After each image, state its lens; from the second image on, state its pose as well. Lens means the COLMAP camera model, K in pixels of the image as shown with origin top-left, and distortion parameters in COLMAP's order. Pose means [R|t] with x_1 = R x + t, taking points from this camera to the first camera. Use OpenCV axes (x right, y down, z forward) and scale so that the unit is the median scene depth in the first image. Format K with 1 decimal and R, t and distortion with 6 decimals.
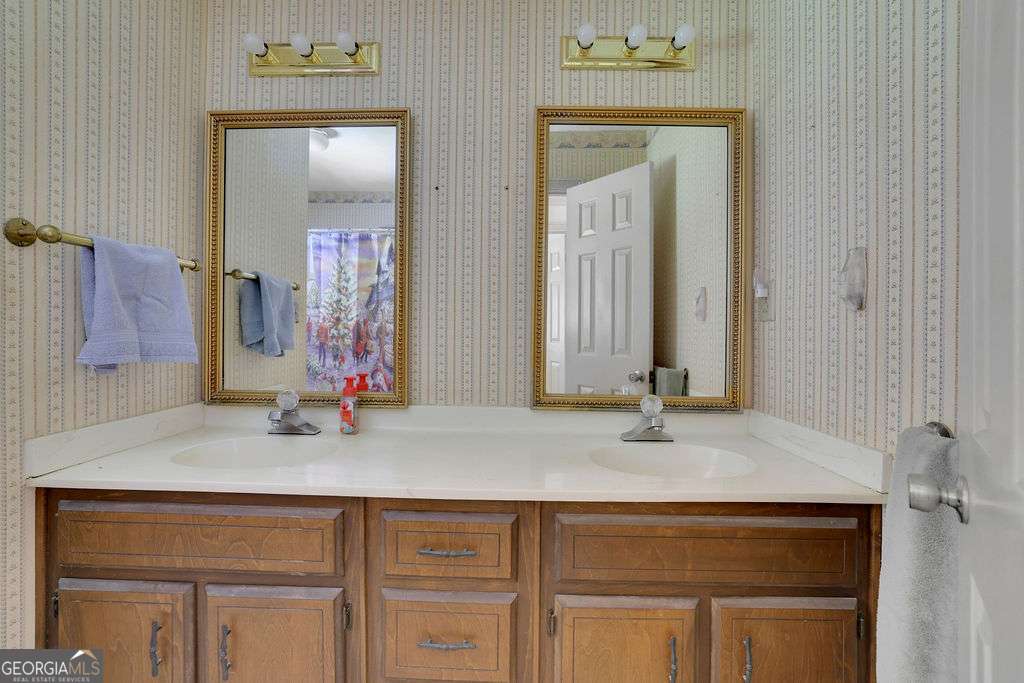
lens RADIAL K [[454.3, 0, 509.7], [0, 454.3, 338.0], [0, 0, 1]] dist [-0.021169, 0.000319]
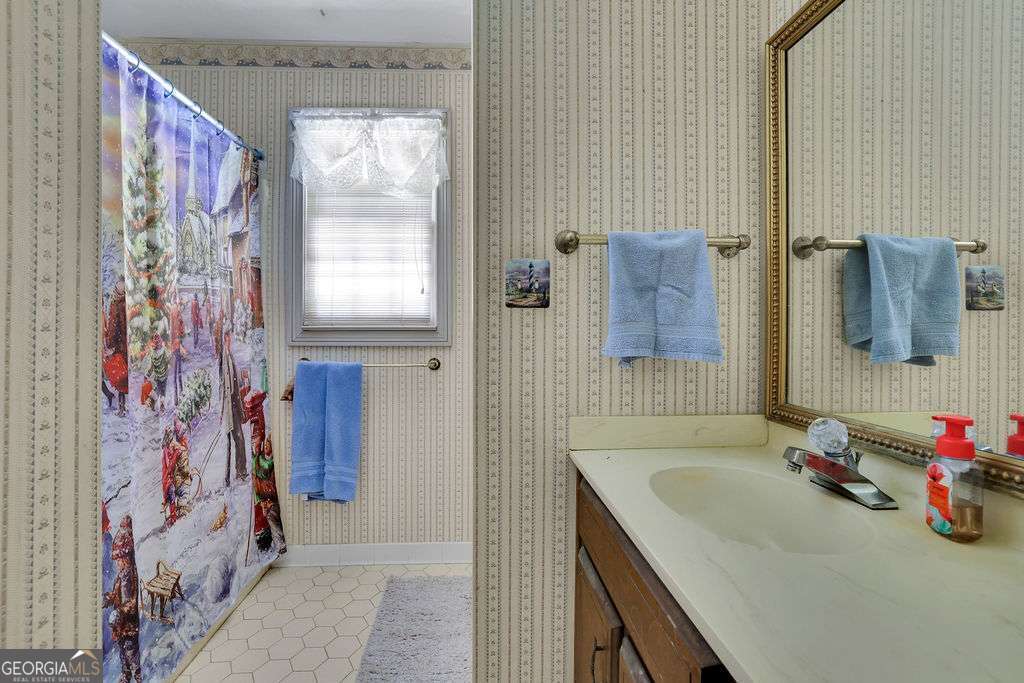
lens RADIAL K [[454.3, 0, 508.9], [0, 454.3, 333.4], [0, 0, 1]] dist [-0.021169, 0.000319]
pose [[0.066822, -0.000728, -0.997765, 0.072734], [-0.012939, 0.999915, -0.001596, 0.007649], [0.997681, 0.013016, 0.066807, 0.505038]]
